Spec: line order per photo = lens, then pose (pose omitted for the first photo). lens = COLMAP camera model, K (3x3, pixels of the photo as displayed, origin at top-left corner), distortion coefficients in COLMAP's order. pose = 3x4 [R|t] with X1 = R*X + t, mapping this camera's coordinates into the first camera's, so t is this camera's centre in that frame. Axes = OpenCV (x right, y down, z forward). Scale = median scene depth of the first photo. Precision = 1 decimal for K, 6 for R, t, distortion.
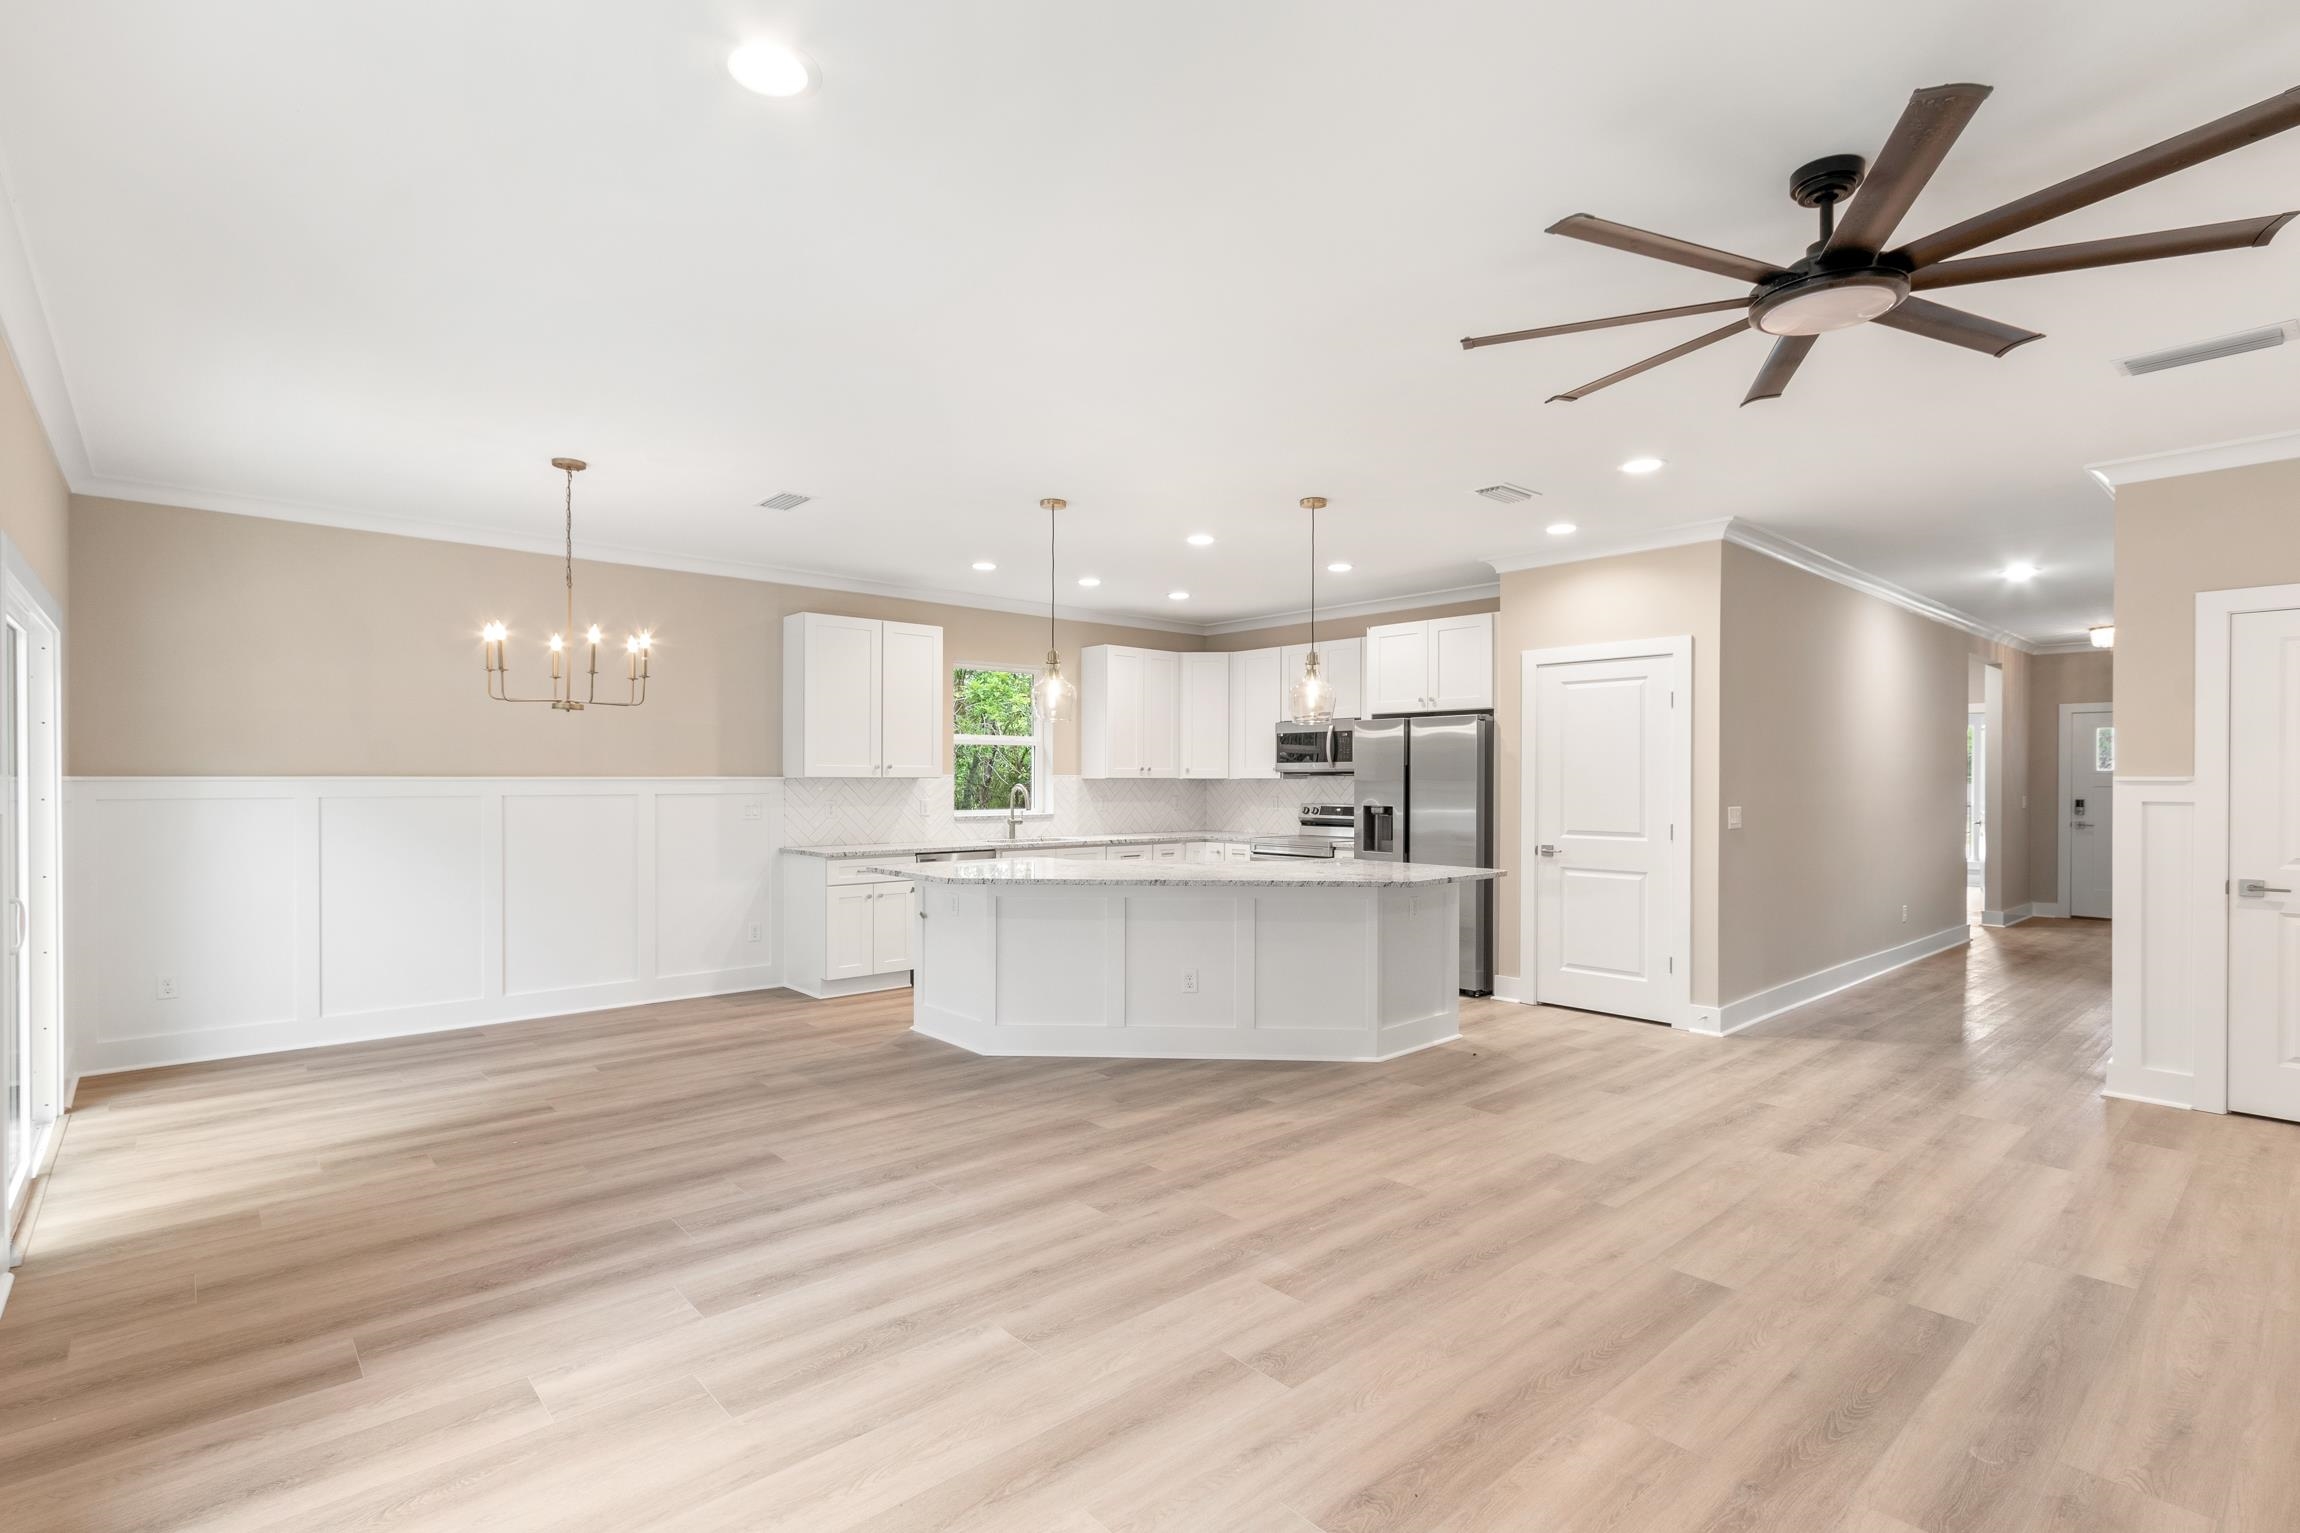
lens RADIAL K [[1076.0, 0, 1132.5], [0, 1076.0, 784.7], [0, 0, 1]] dist [0.006416, -0.000177]
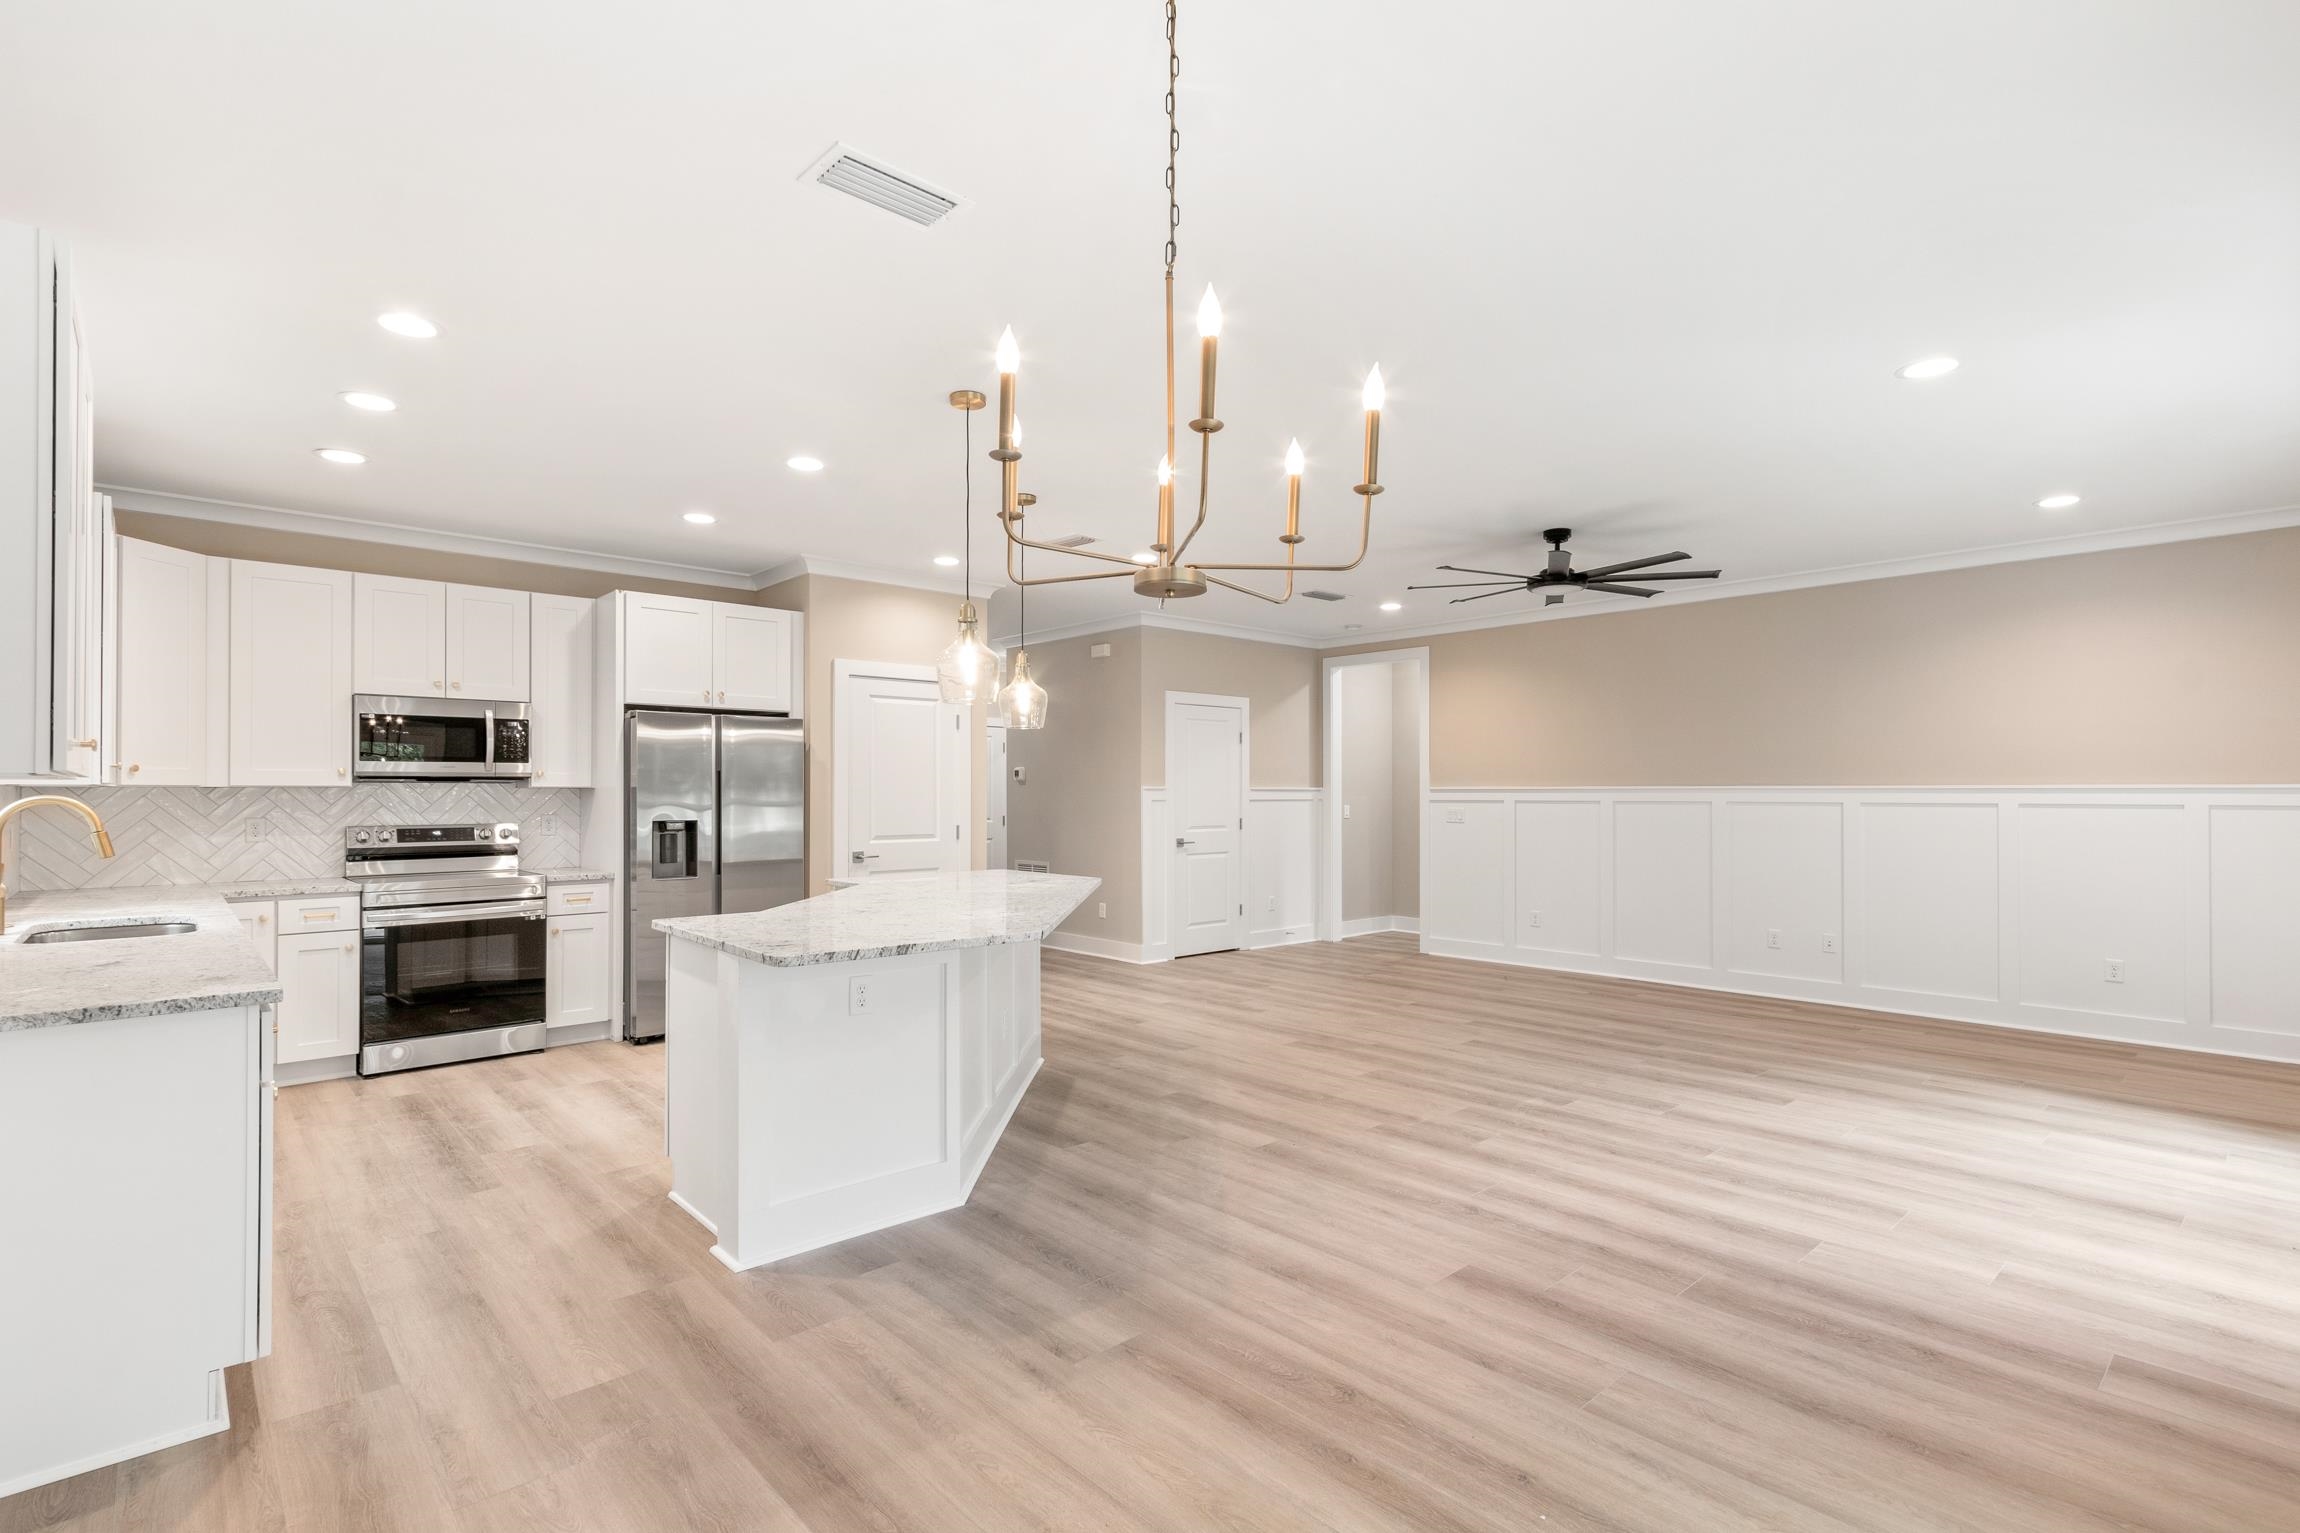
lens RADIAL K [[1088.1, 0, 1156.5], [0, 1088.1, 780.8], [0, 0, 1]] dist [0.001824, 0.000326]
pose [[-0.019108, 0.010964, 0.999757, -0.840051], [0.005550, 0.999926, -0.010859, 0.001141], [-0.999802, 0.005341, -0.019167, 0.931426]]
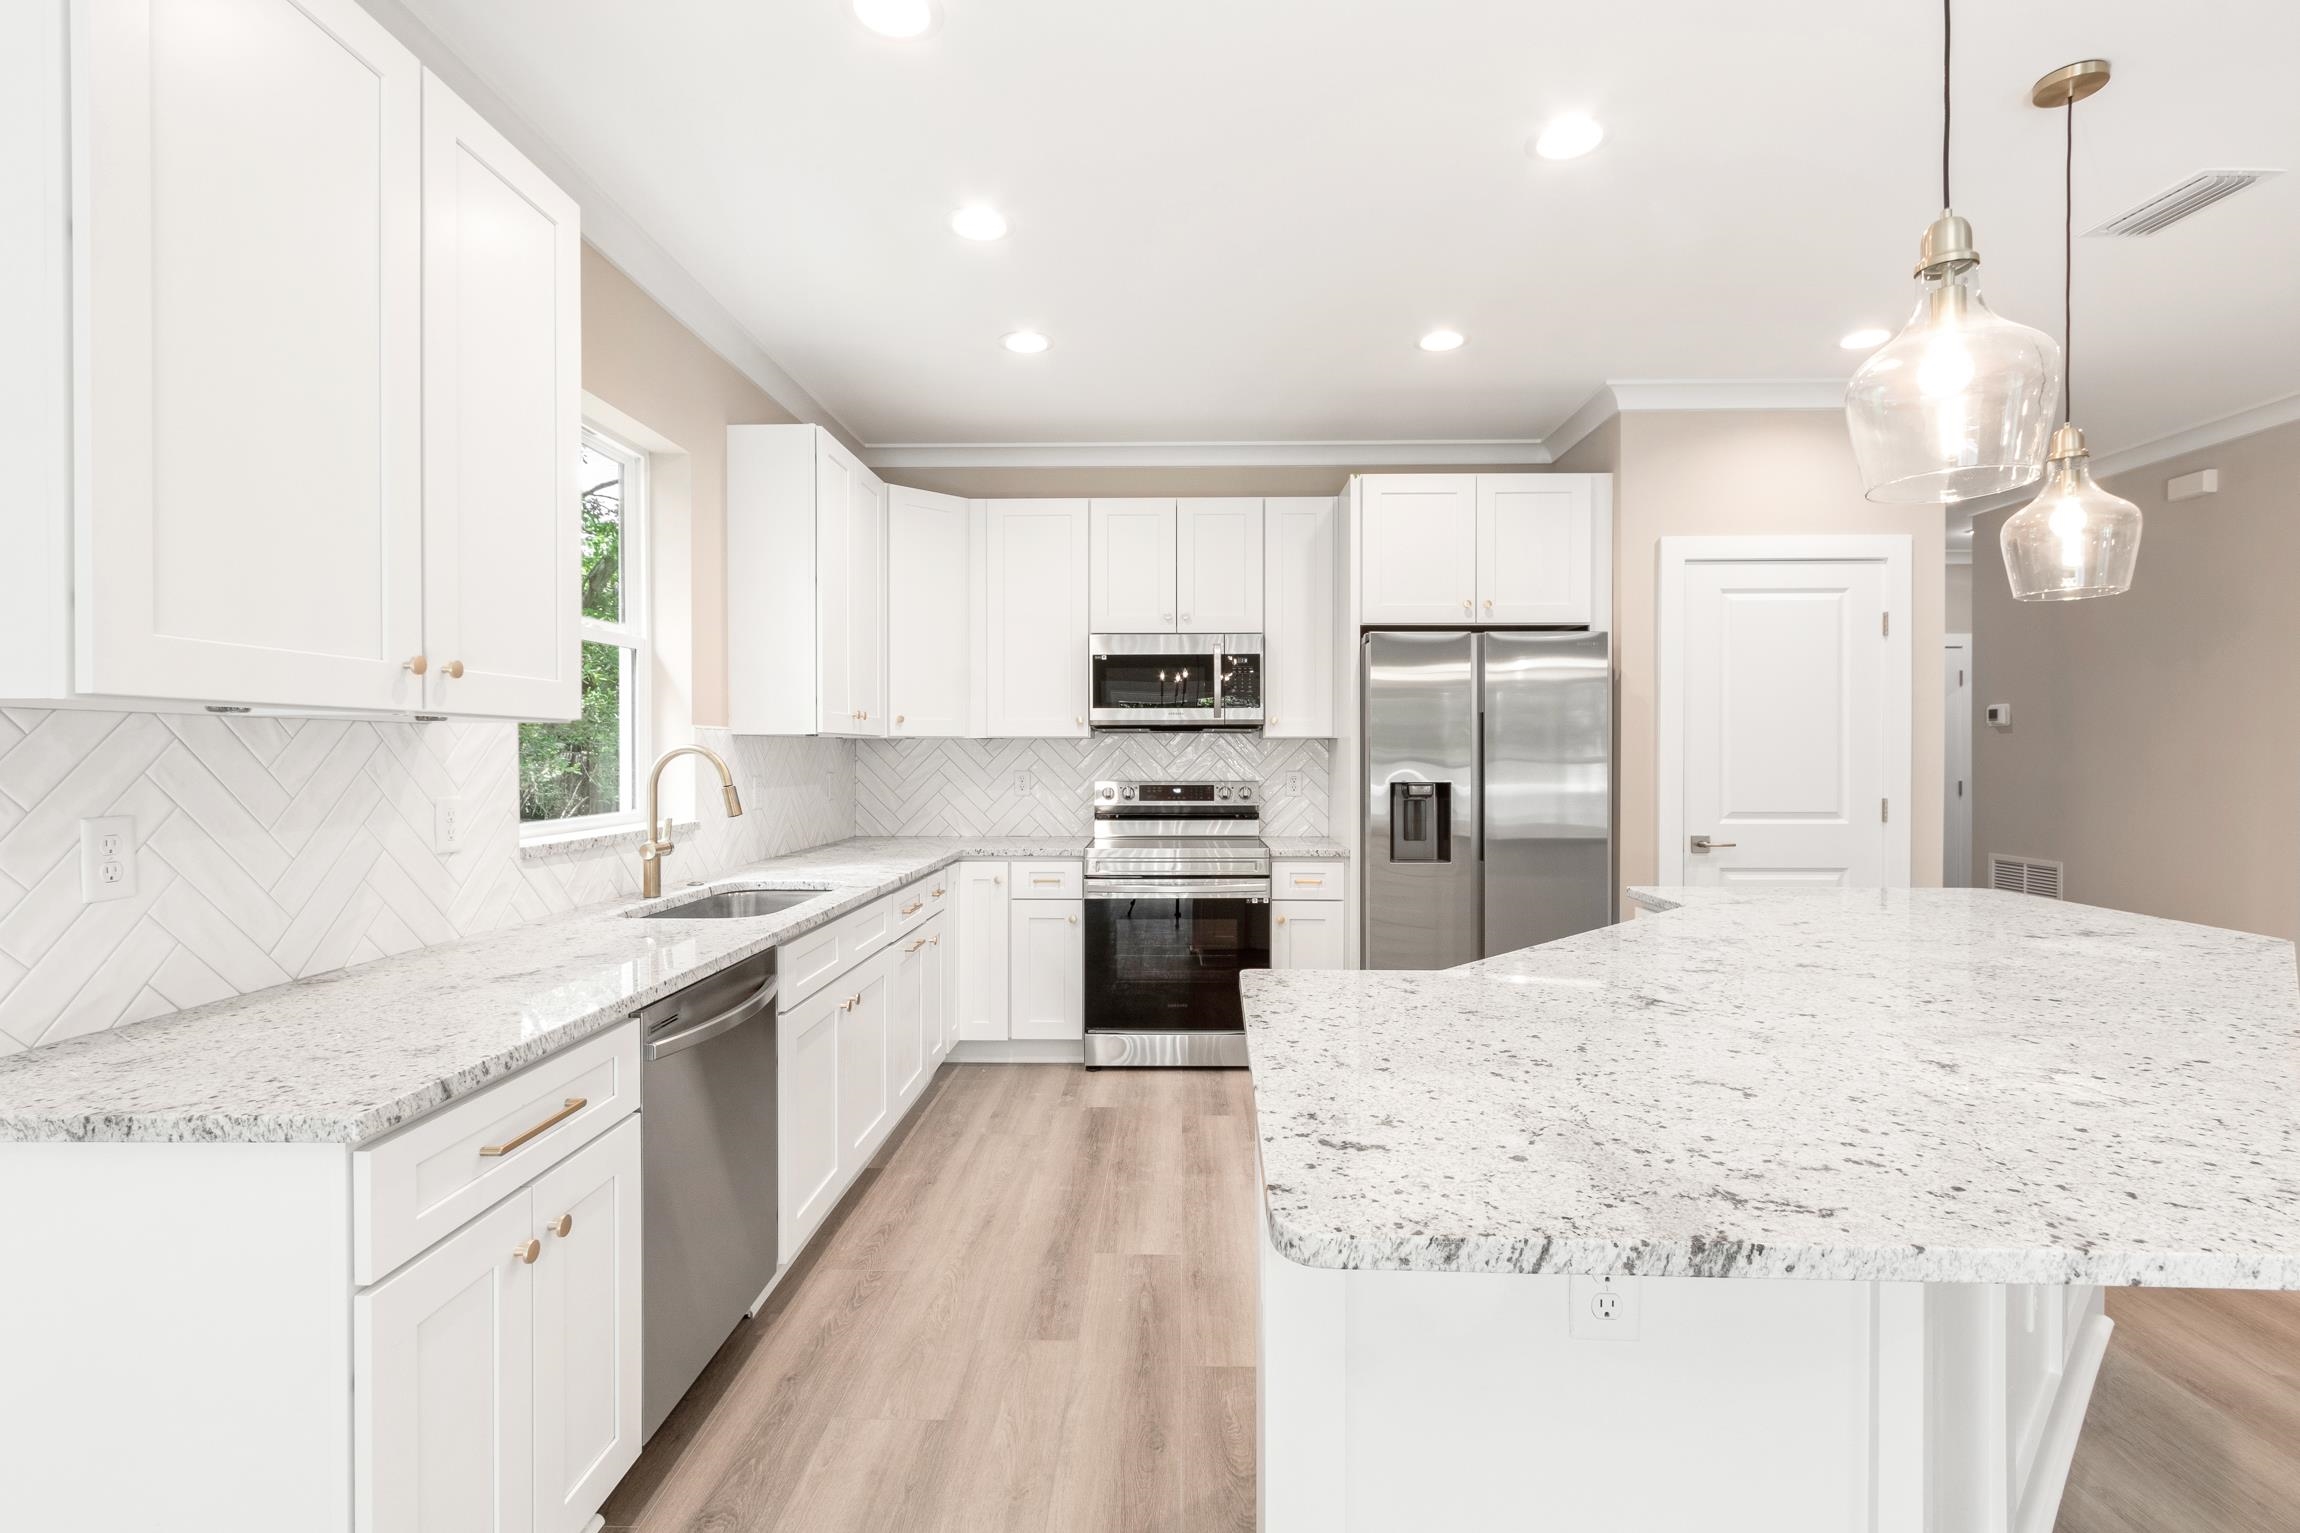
lens RADIAL K [[1081.1, 0, 1162.8], [0, 1081.1, 757.4], [0, 0, 1]] dist [0.004582, -0.000057]
pose [[0.675034, -0.005493, 0.737766, -0.421540], [0.003755, 0.999985, 0.004010, 0.004647], [-0.737777, 0.000063, 0.675045, 1.007679]]
